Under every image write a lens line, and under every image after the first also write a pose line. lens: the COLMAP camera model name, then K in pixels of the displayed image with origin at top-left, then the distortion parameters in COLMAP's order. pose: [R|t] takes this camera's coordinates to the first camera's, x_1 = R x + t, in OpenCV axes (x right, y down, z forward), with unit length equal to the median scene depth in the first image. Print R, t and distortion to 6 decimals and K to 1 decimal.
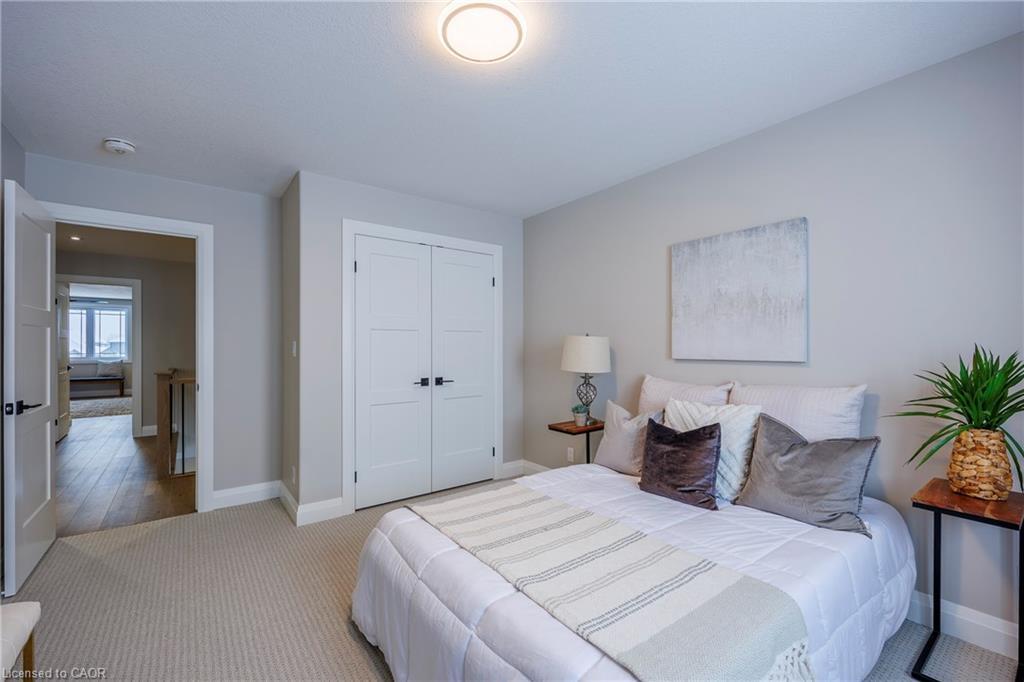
lens RADIAL K [[412.6, 0, 506.9], [0, 412.6, 343.8], [0, 0, 1]] dist [0.000960, 0.000049]
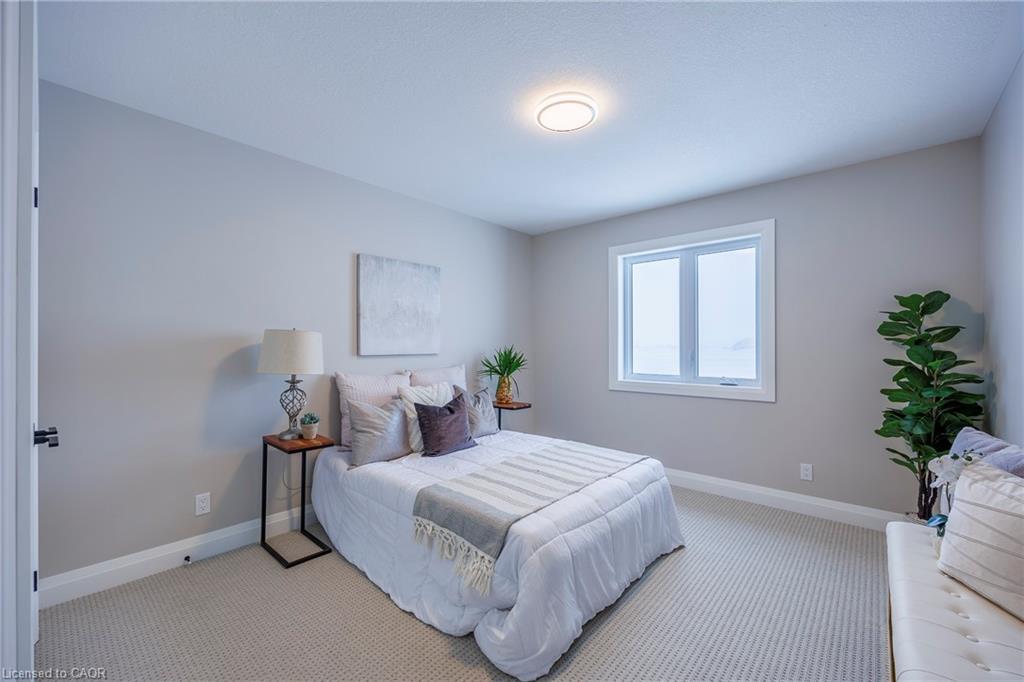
lens RADIAL K [[407.8, 0, 515.1], [0, 407.8, 343.8], [0, 0, 1]] dist [-0.000164, 0.000018]
pose [[-0.191533, 0.000452, 0.981486, -0.846880], [-0.010060, 0.999946, -0.002424, 0.003693], [-0.981435, -0.010338, -0.191518, 0.884183]]
